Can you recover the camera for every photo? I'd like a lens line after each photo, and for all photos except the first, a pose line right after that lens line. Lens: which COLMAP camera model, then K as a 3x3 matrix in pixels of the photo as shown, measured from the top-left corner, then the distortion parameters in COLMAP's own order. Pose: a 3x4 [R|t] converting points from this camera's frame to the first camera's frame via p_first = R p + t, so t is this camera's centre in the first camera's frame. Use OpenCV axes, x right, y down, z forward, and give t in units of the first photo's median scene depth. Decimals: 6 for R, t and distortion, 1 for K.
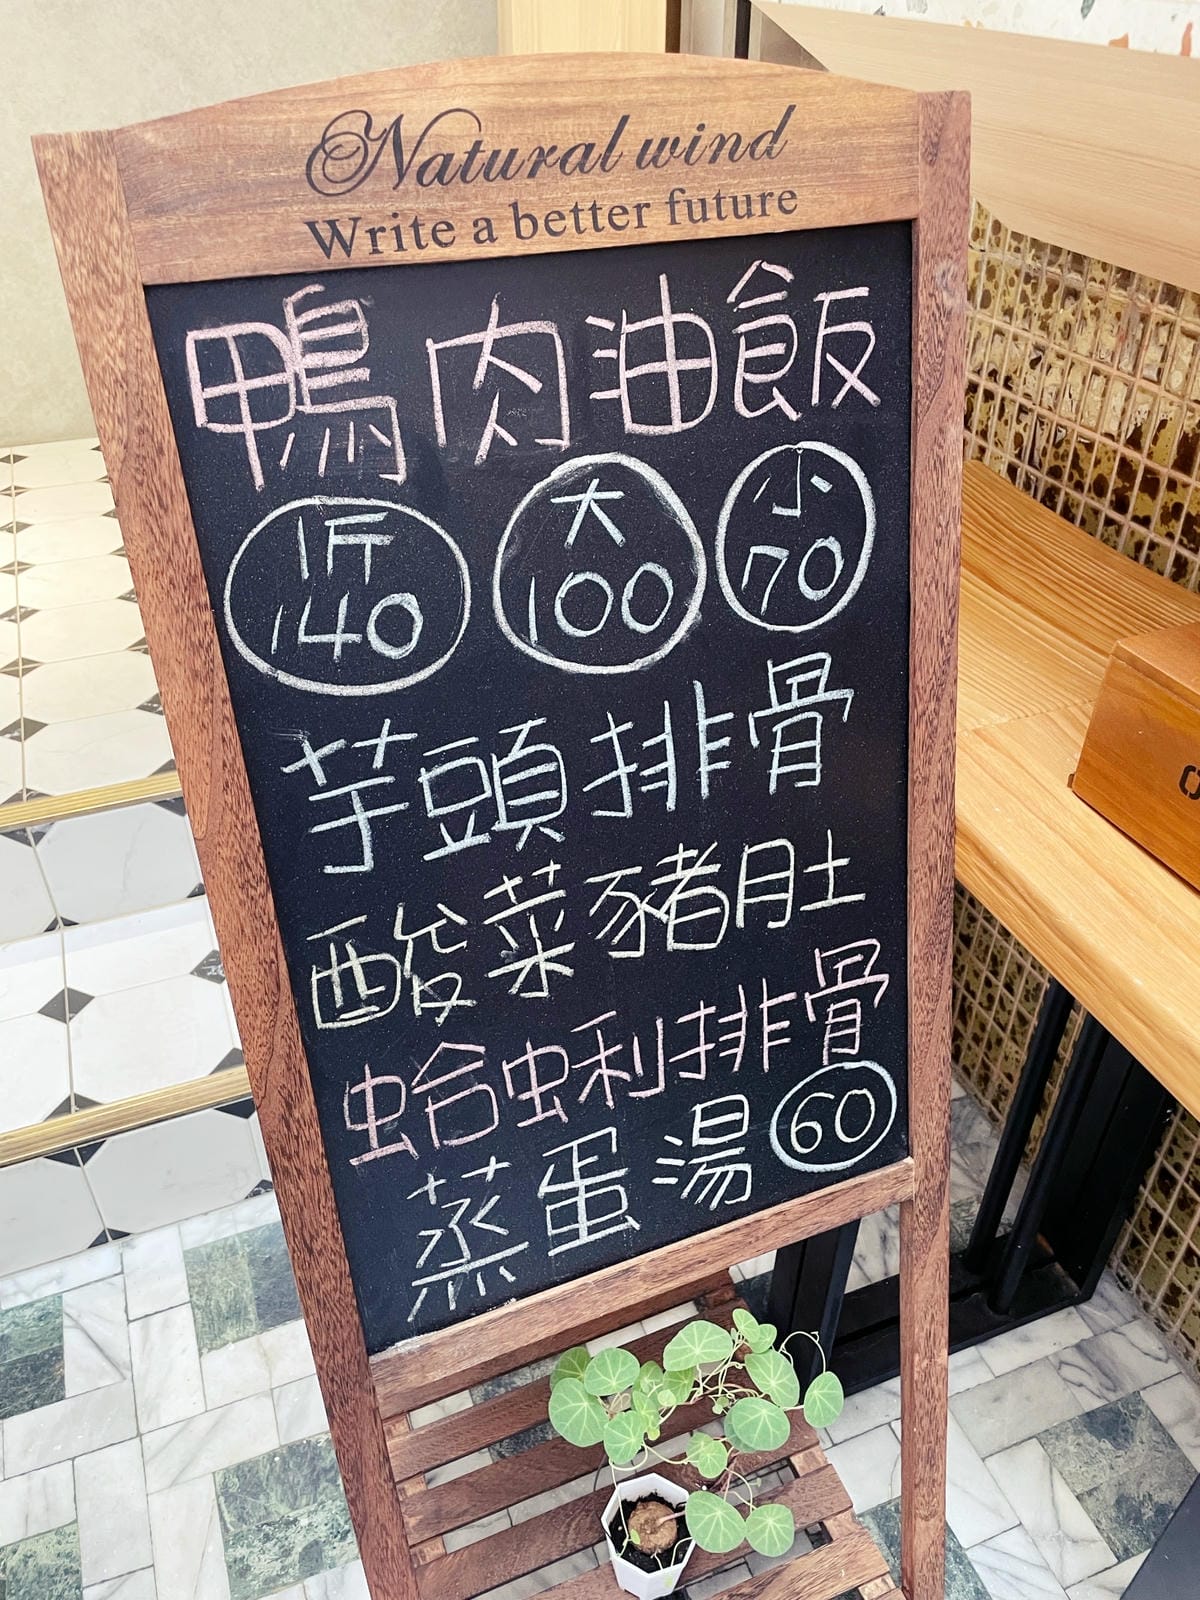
lens RADIAL K [[1220.4, 0, 601.1], [0, 1220.4, 808.2], [0, 0, 1]] dist [-0.005902, -0.022970]
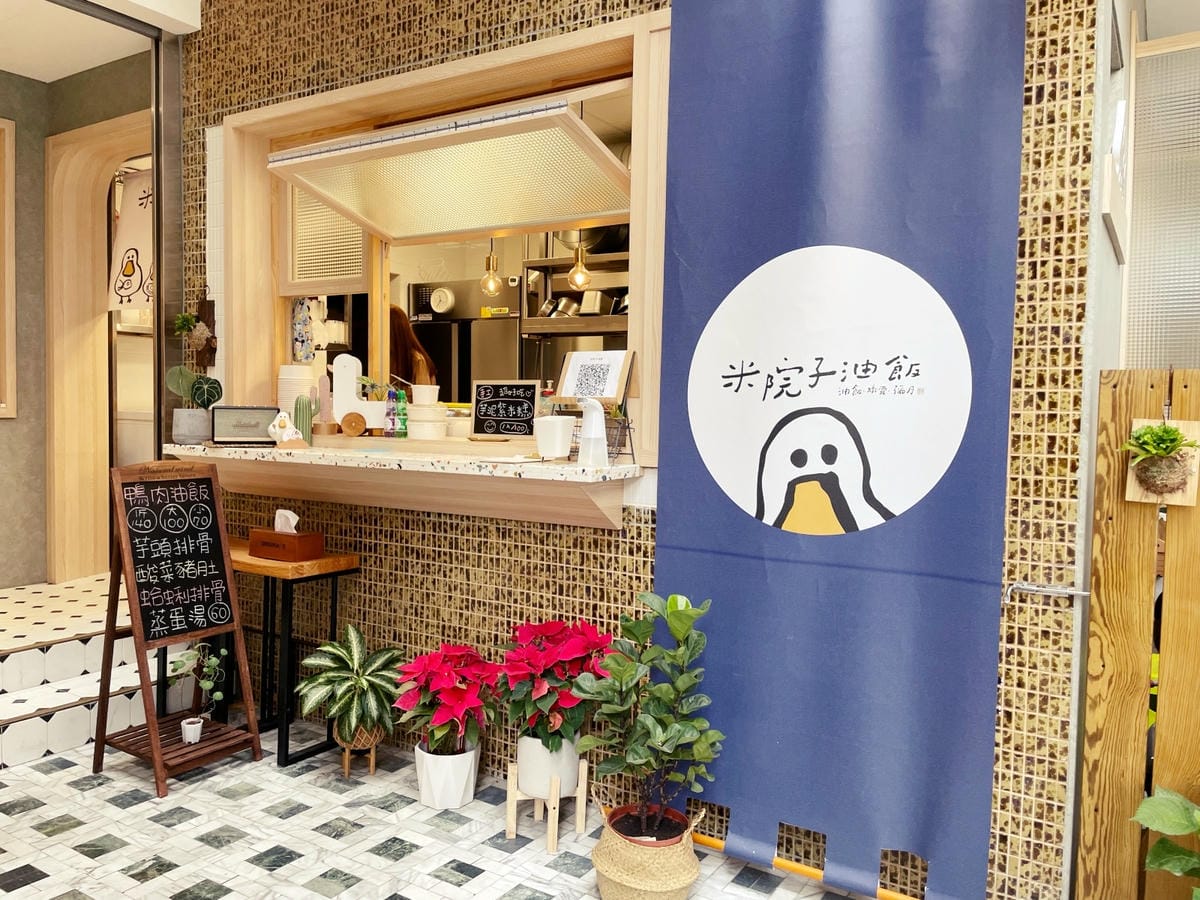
lens RADIAL K [[915.3, 0, 600.7], [0, 915.3, 447.0], [0, 0, 1]] dist [-0.005902, -0.022970]
pose [[0.807245, -0.012470, 0.590084, -1.126407], [0.334414, 0.833476, -0.439870, 2.638381], [-0.486336, 0.552415, 0.676990, -4.093178]]
